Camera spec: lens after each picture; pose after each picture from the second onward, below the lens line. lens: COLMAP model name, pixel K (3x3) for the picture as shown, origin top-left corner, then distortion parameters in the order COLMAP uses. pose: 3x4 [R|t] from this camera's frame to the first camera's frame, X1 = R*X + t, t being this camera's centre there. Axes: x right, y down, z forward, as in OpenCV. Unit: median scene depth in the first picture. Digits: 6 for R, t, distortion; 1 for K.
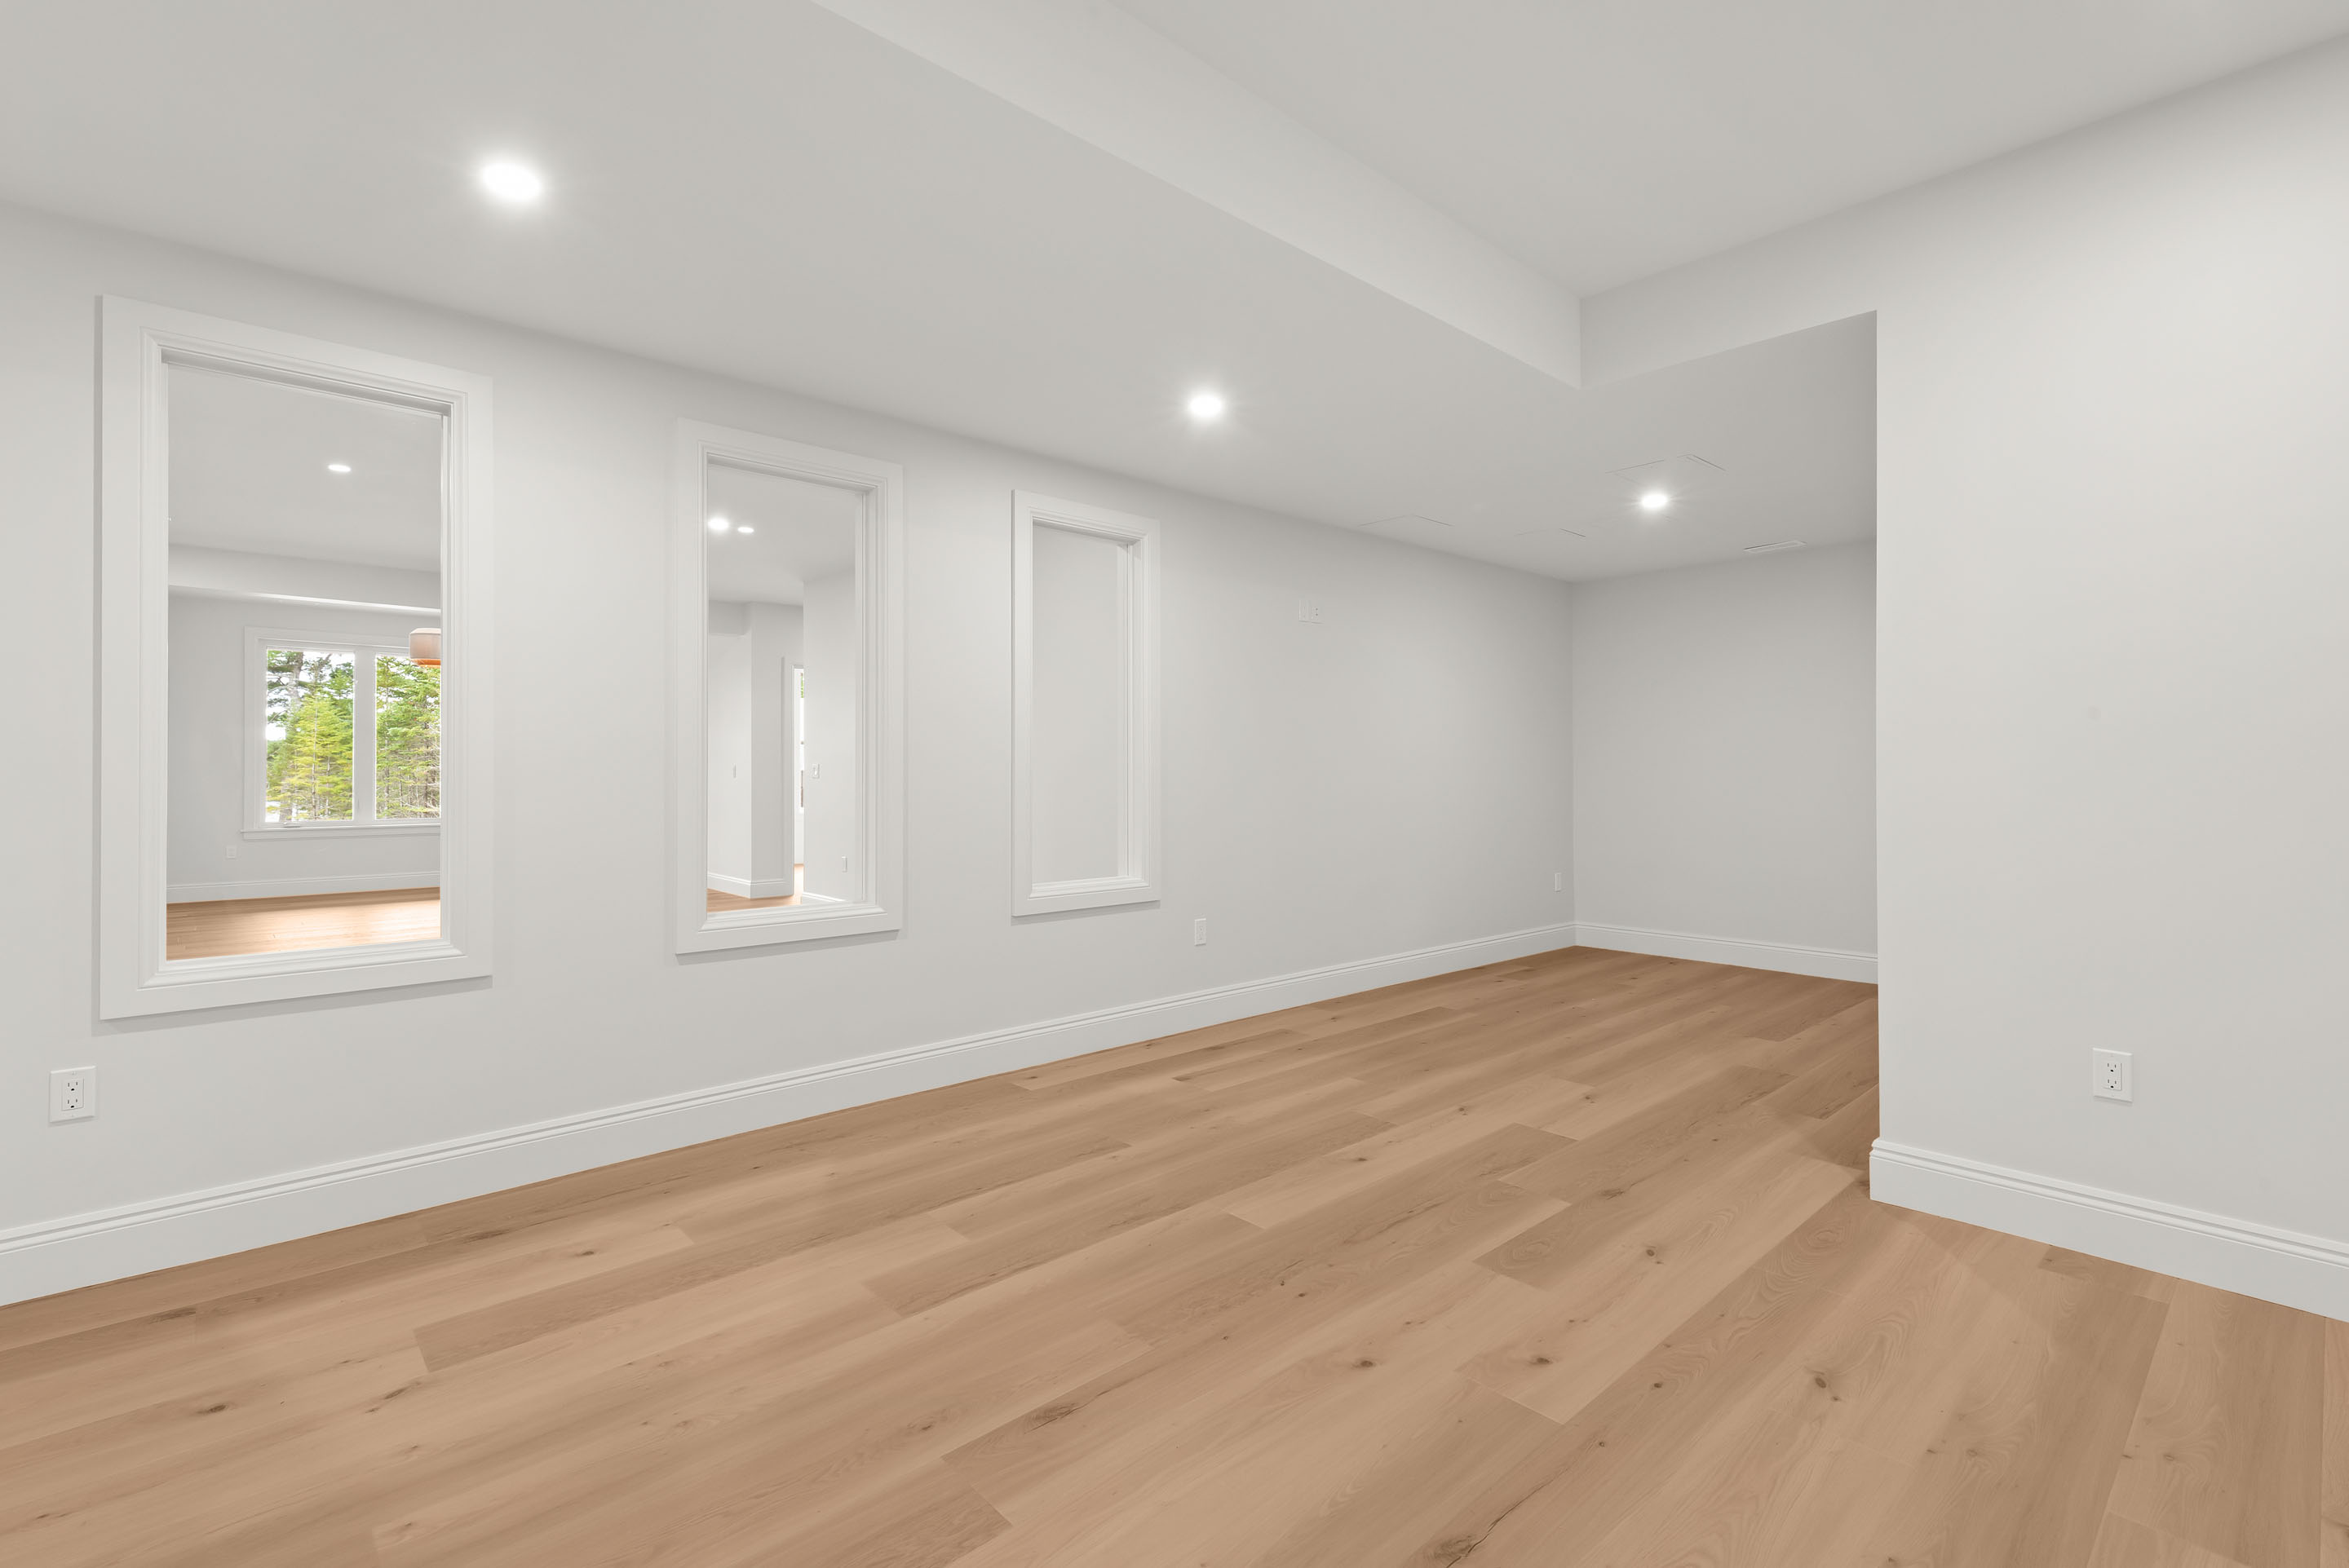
lens RADIAL K [[1053.2, 0, 1175.0], [0, 1053.2, 775.5], [0, 0, 1]] dist [0.002475, 0.000169]
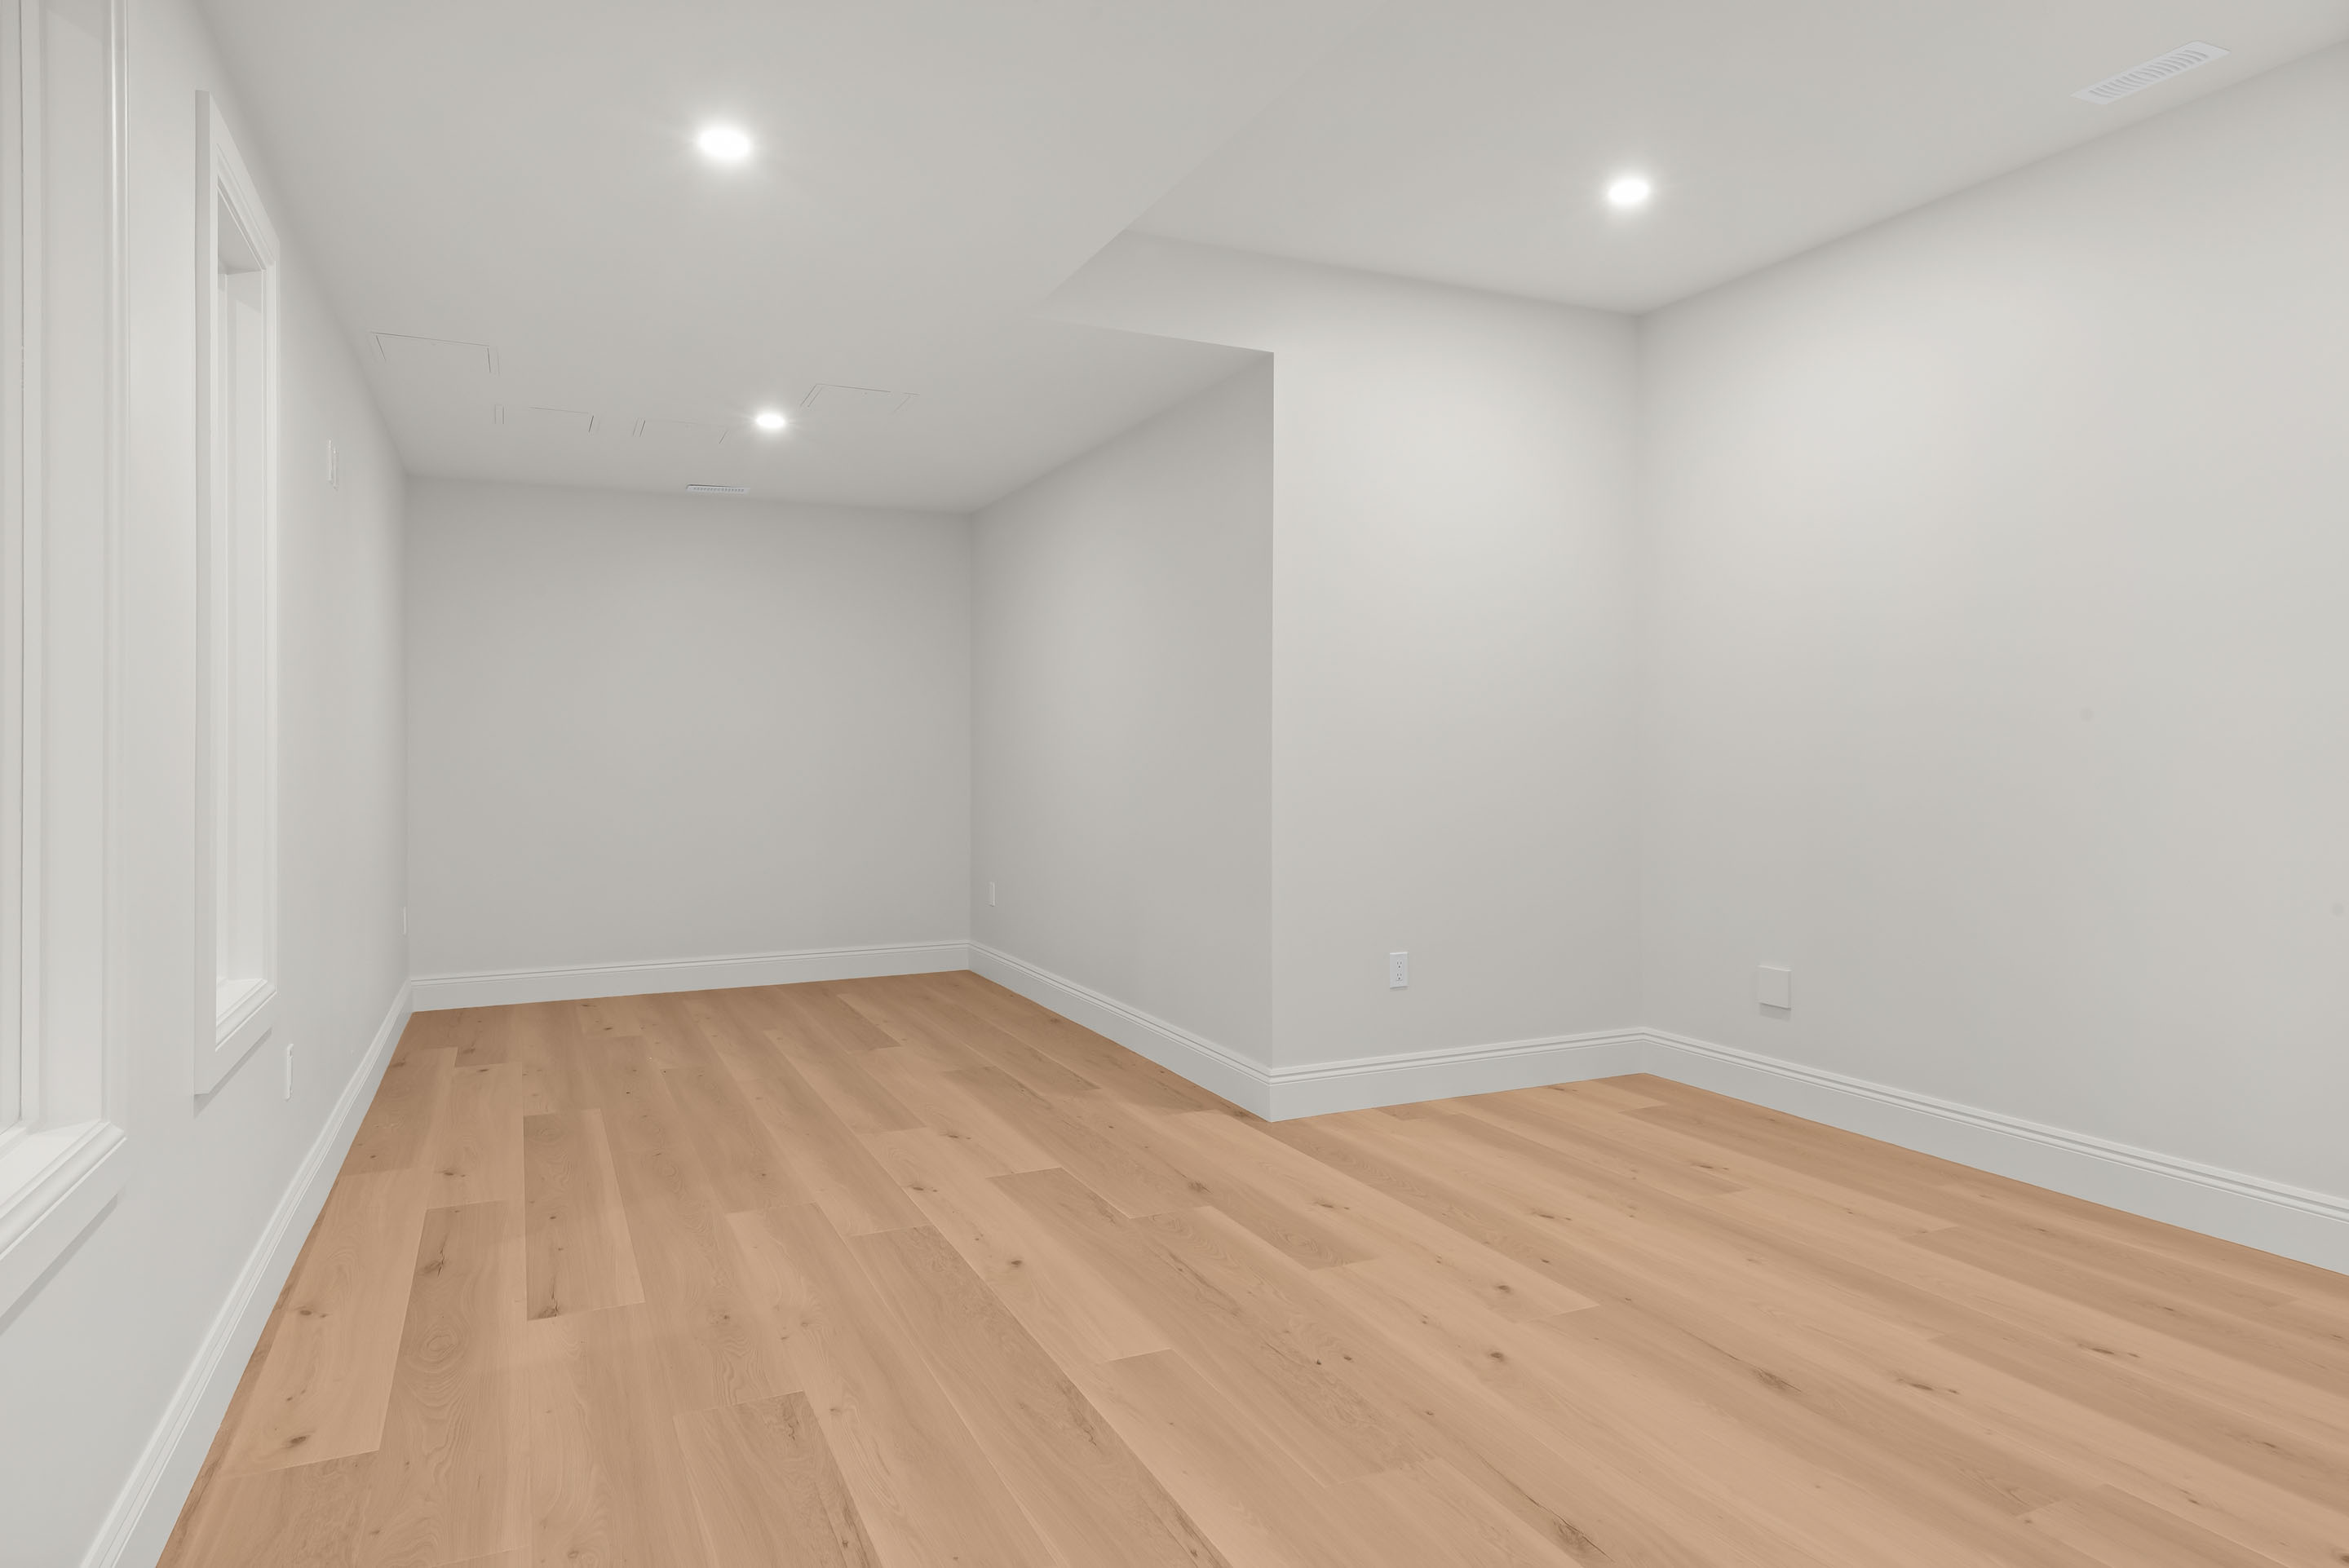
lens RADIAL K [[1396.9, 0, 1176.5], [0, 1396.9, 773.9], [0, 0, 1]] dist [0.020769, -0.000441]
pose [[0.291680, -0.019343, 0.956320, -0.785117], [0.005951, 0.999813, 0.018407, -0.009654], [-0.956497, 0.000322, 0.291741, 0.612737]]
